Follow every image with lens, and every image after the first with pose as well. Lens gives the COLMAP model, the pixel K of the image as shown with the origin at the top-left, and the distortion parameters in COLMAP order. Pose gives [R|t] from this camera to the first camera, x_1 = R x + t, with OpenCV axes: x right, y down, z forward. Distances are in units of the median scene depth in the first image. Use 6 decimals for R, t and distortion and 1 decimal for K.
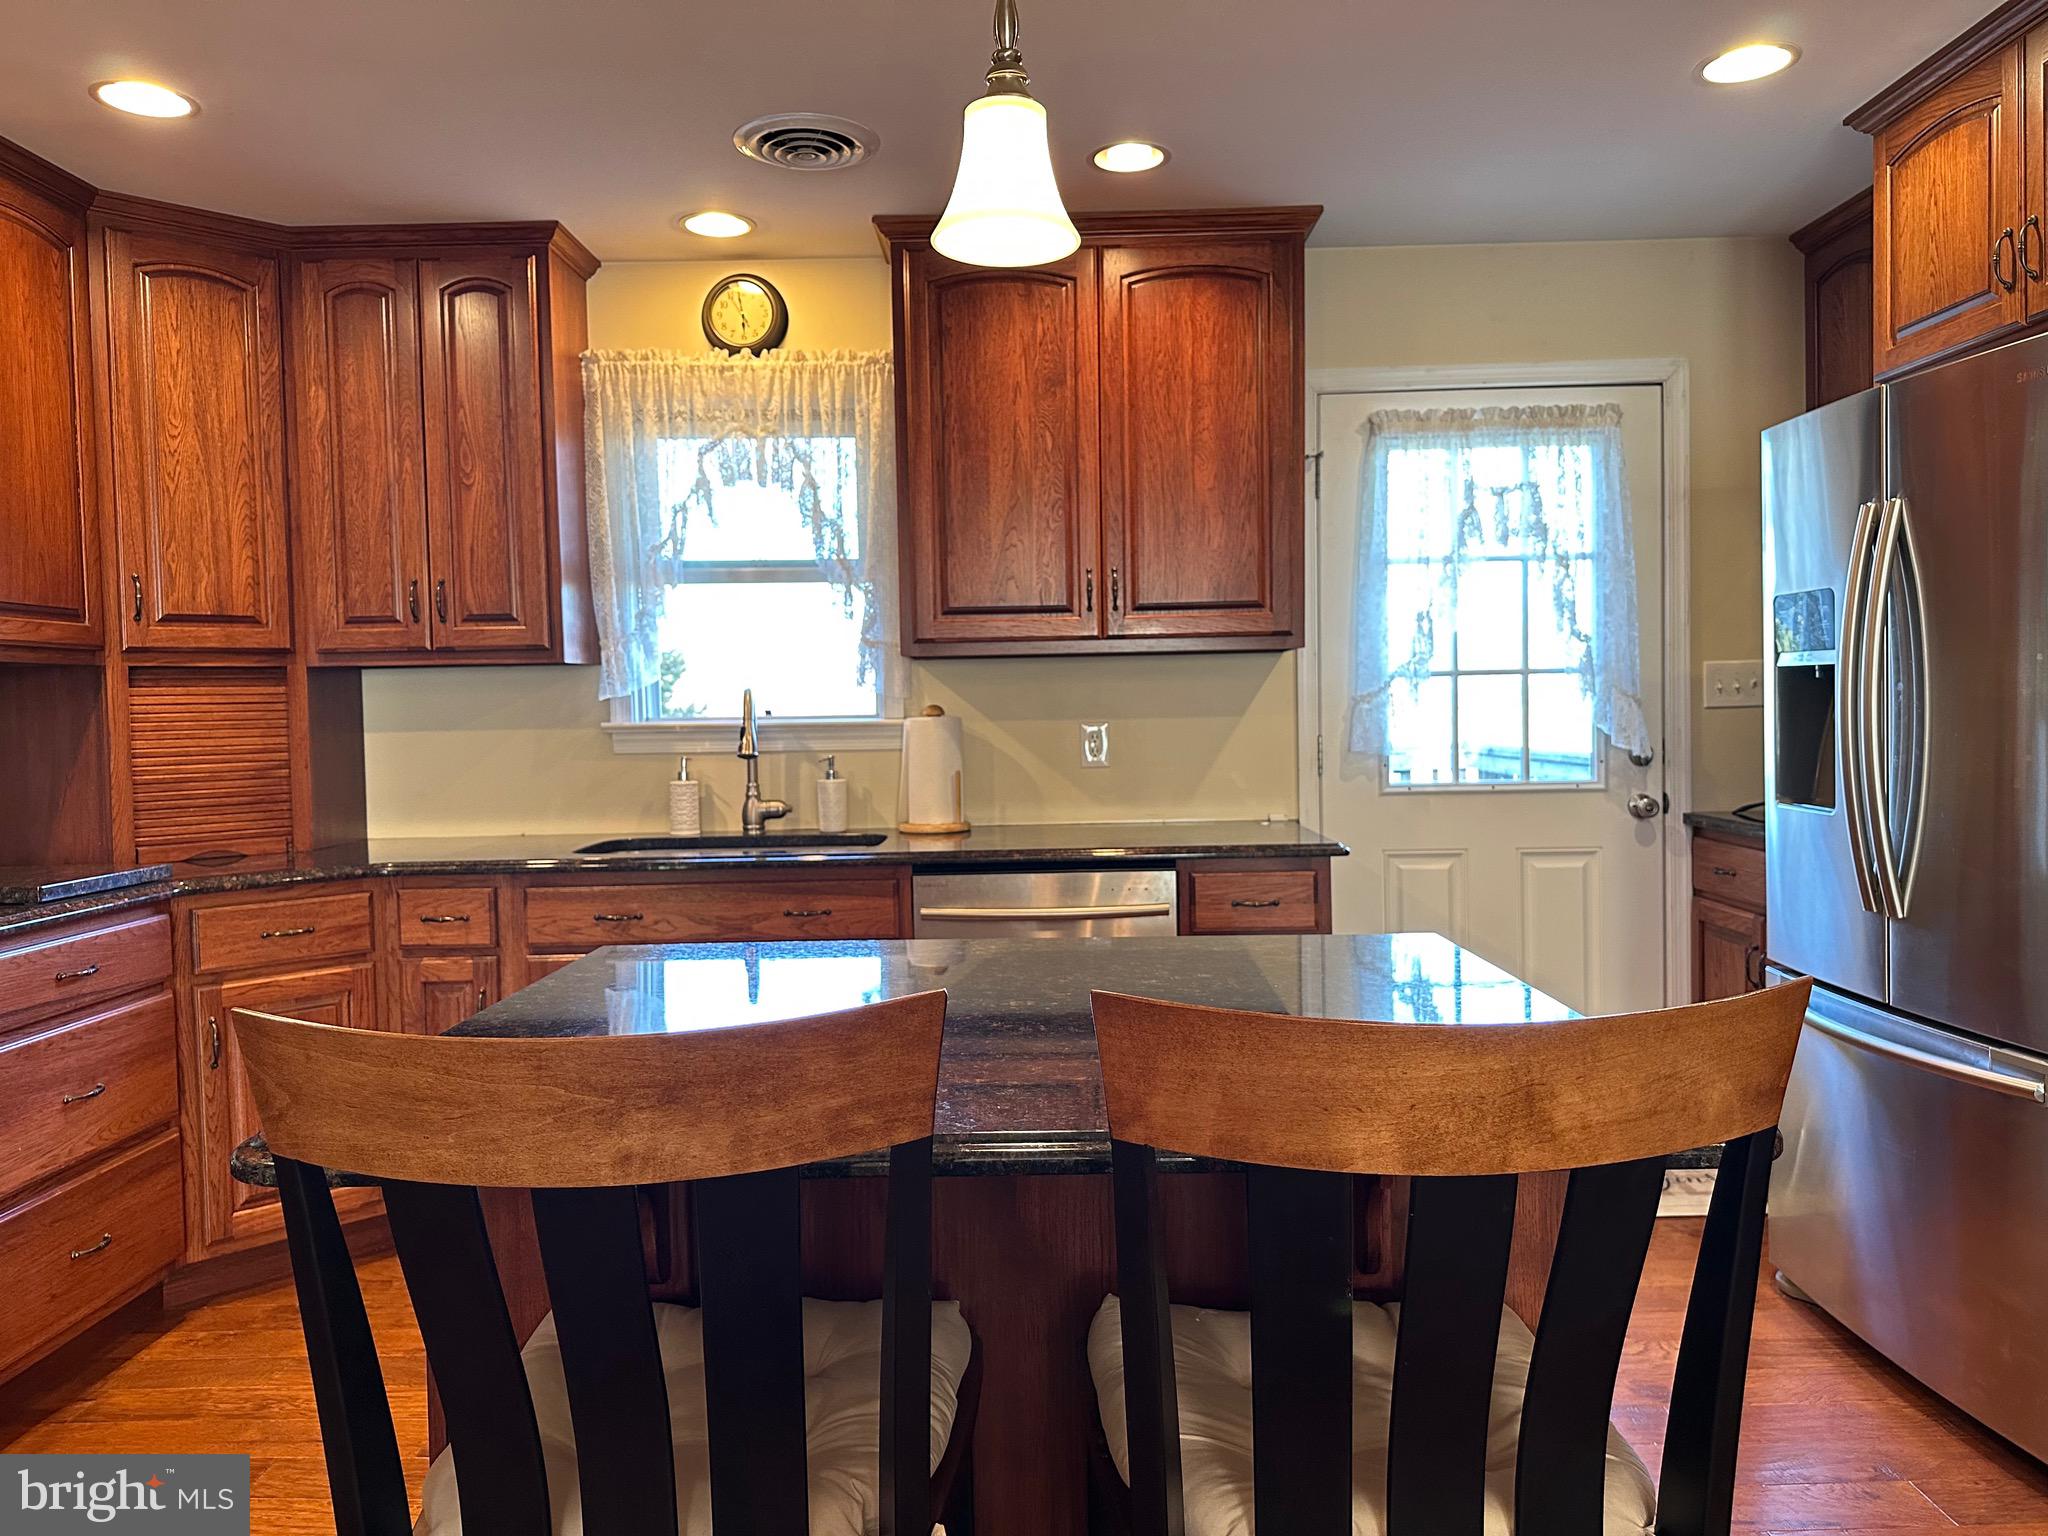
lens RADIAL K [[1426.6, 0, 1024.0], [0, 1426.6, 768.0], [0, 0, 1]] dist [0.126398, -0.216518]
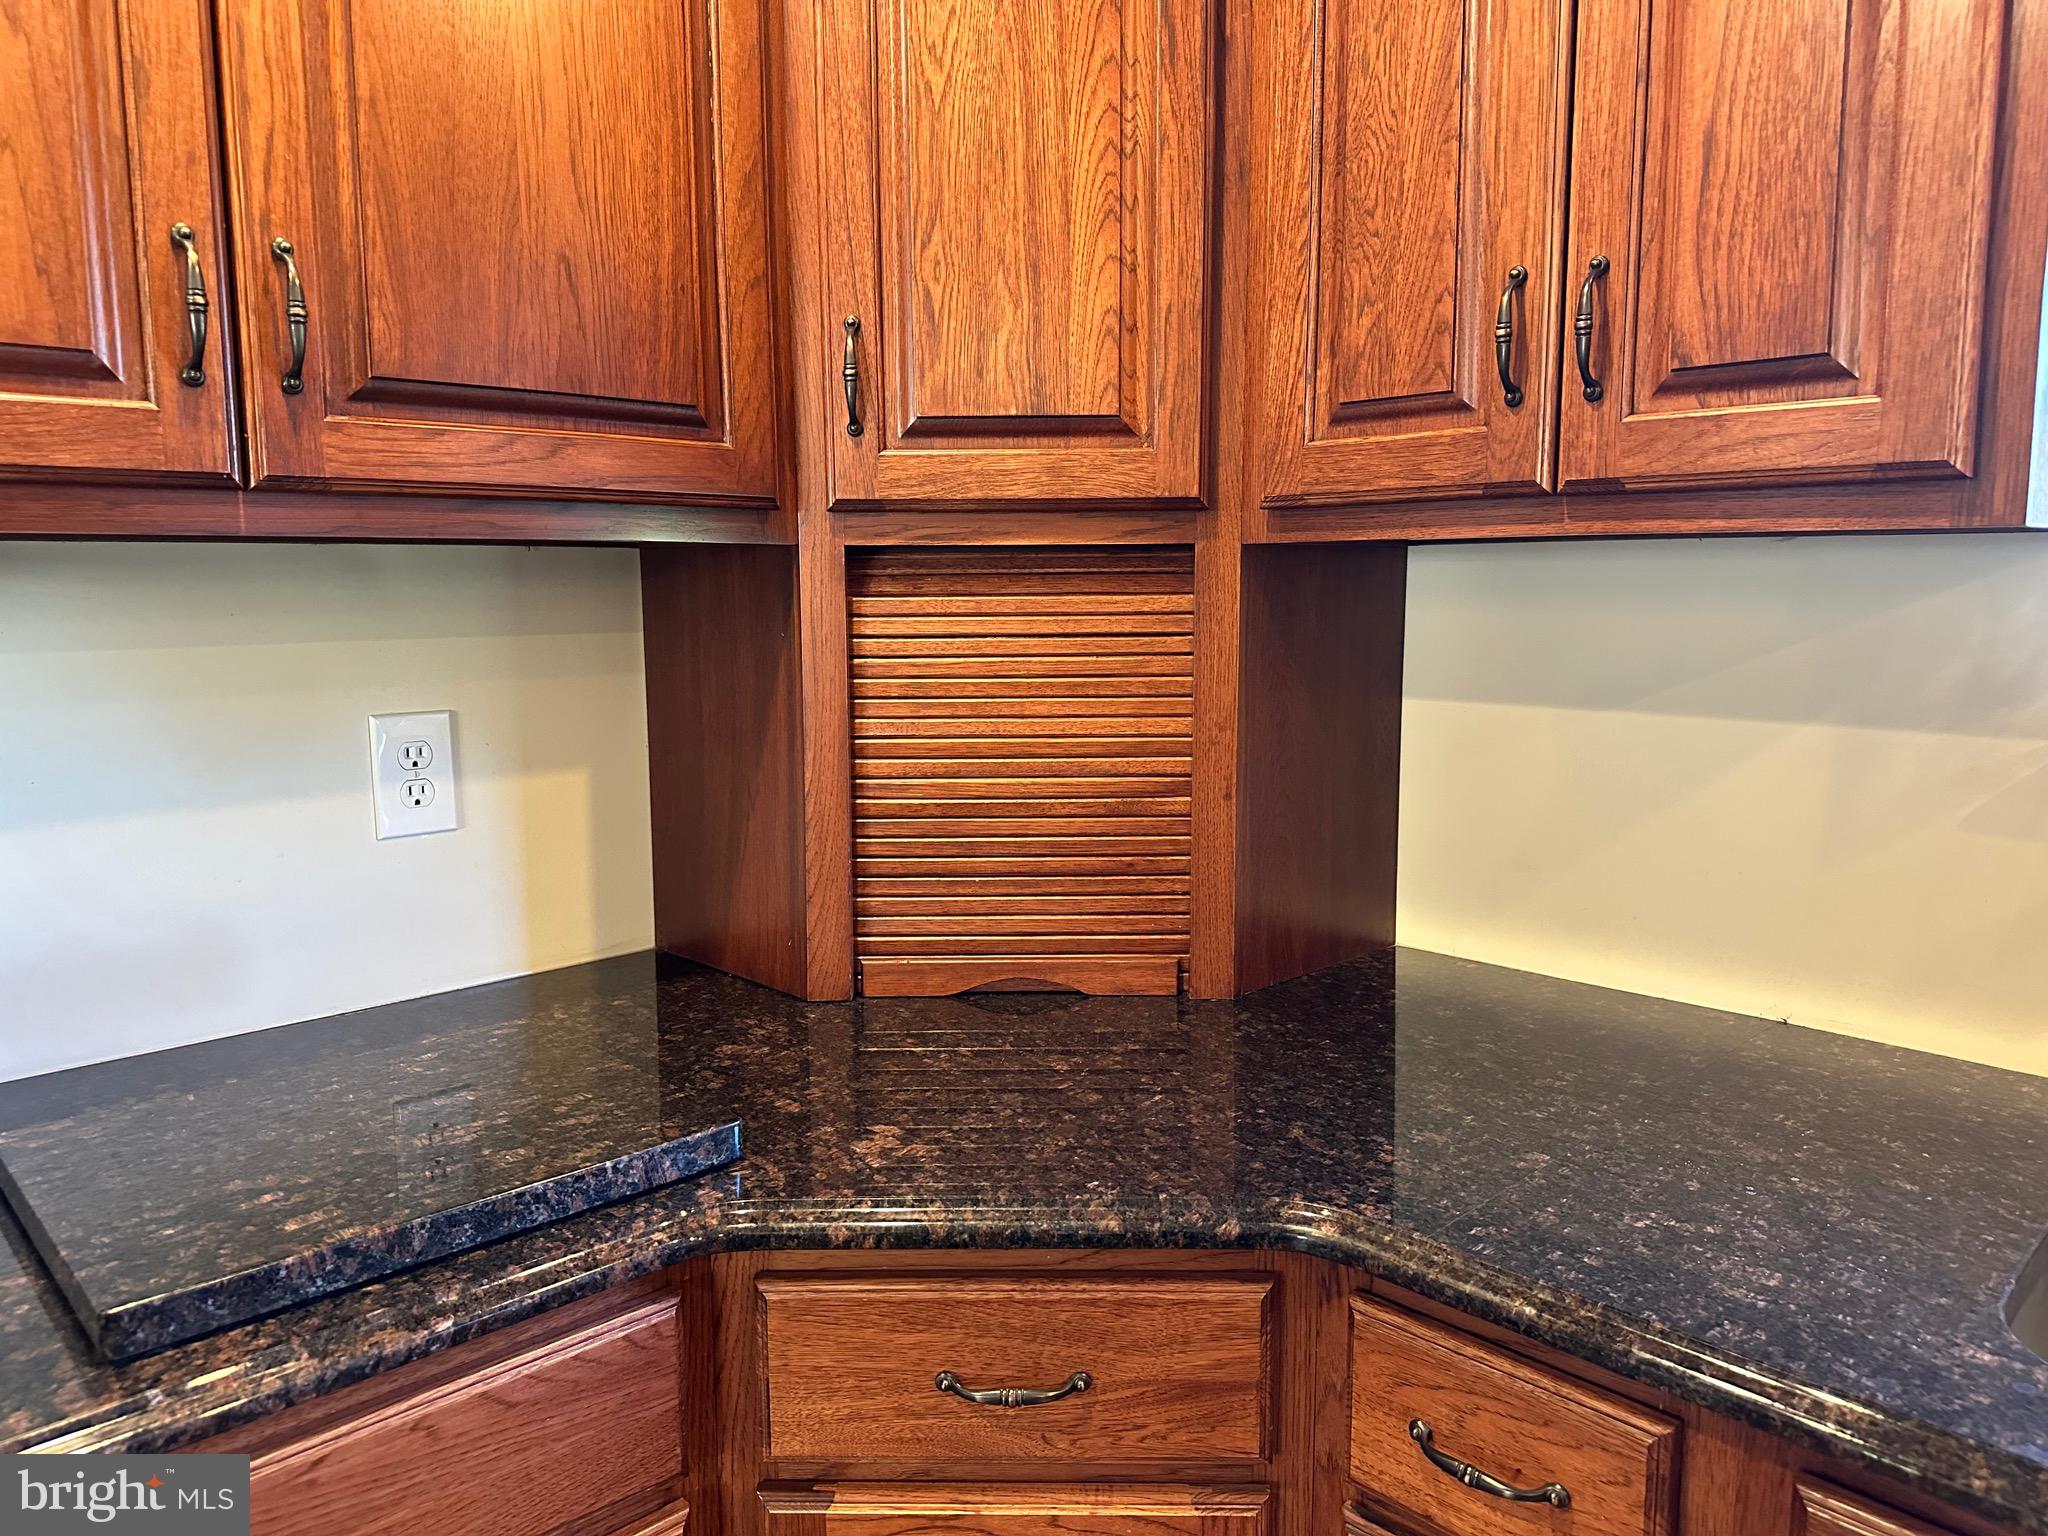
lens RADIAL K [[1427.7, 0, 1024.9], [0, 1427.7, 758.4], [0, 0, 1]] dist [0.040761, -0.070580]
pose [[0.699743, 0.109559, -0.705944, -0.258866], [-0.041605, 0.992743, 0.112830, -0.053529], [0.713182, -0.049581, 0.699223, 0.689951]]
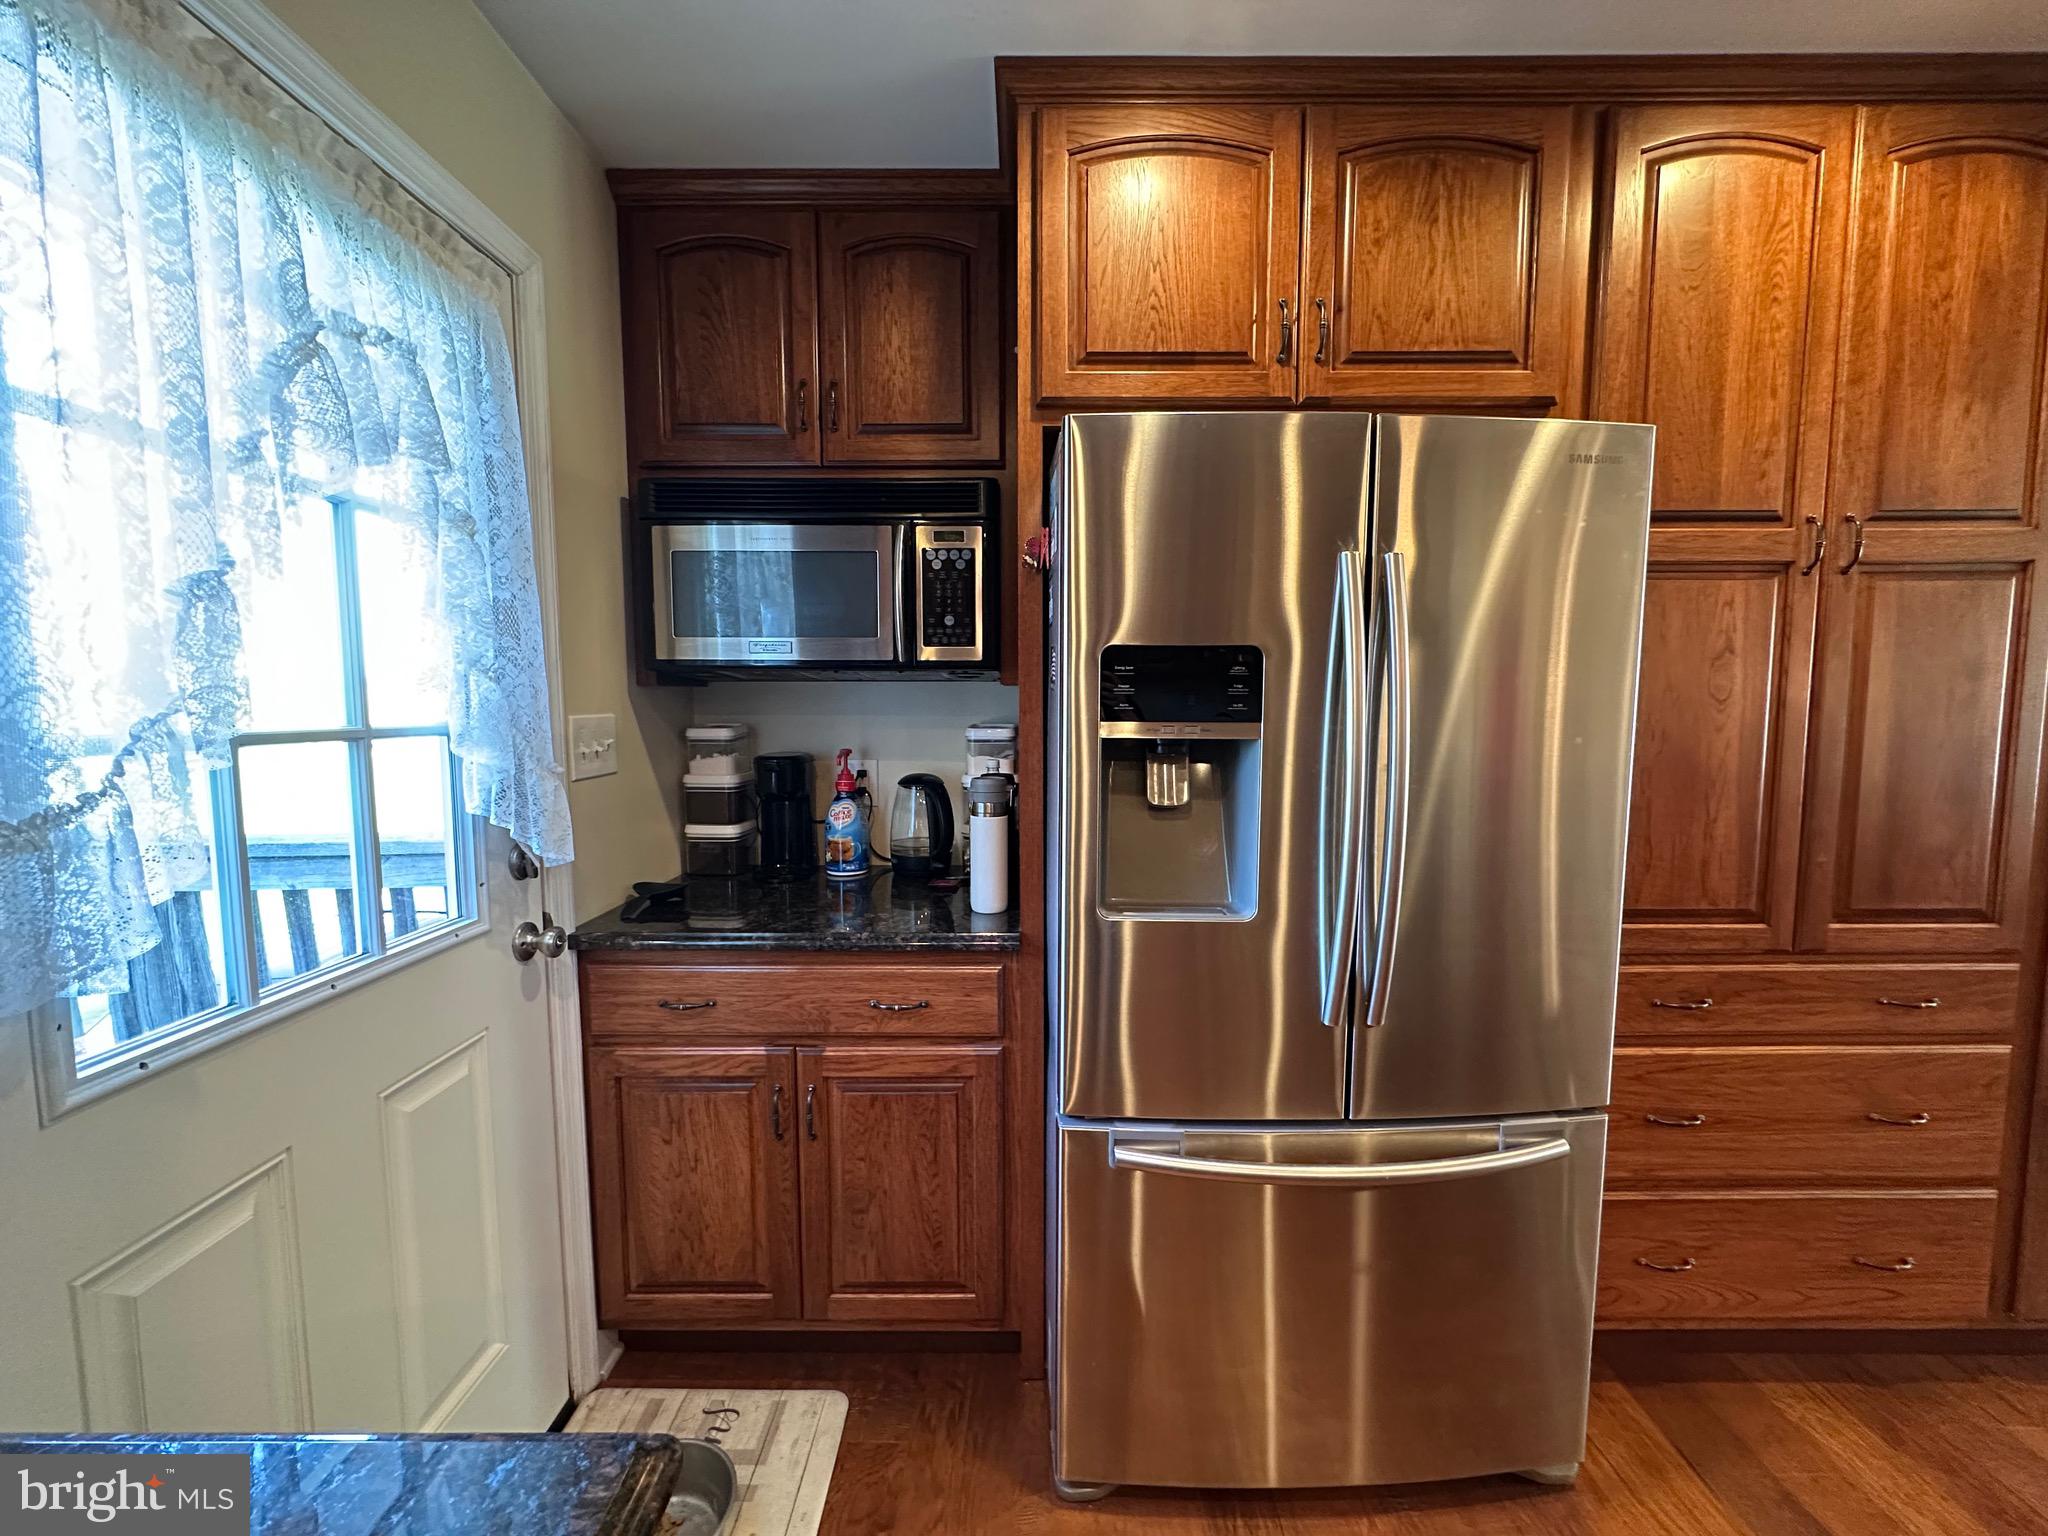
lens RADIAL K [[827.0, 0, 1024.0], [0, 827.0, 768.0], [0, 0, 1]] dist [0.000191, 0.000163]
pose [[-0.007174, -0.060277, 0.998156, 0.071420], [0.049051, 0.996959, 0.060558, -0.066726], [-0.998771, 0.049395, -0.004196, 0.850125]]
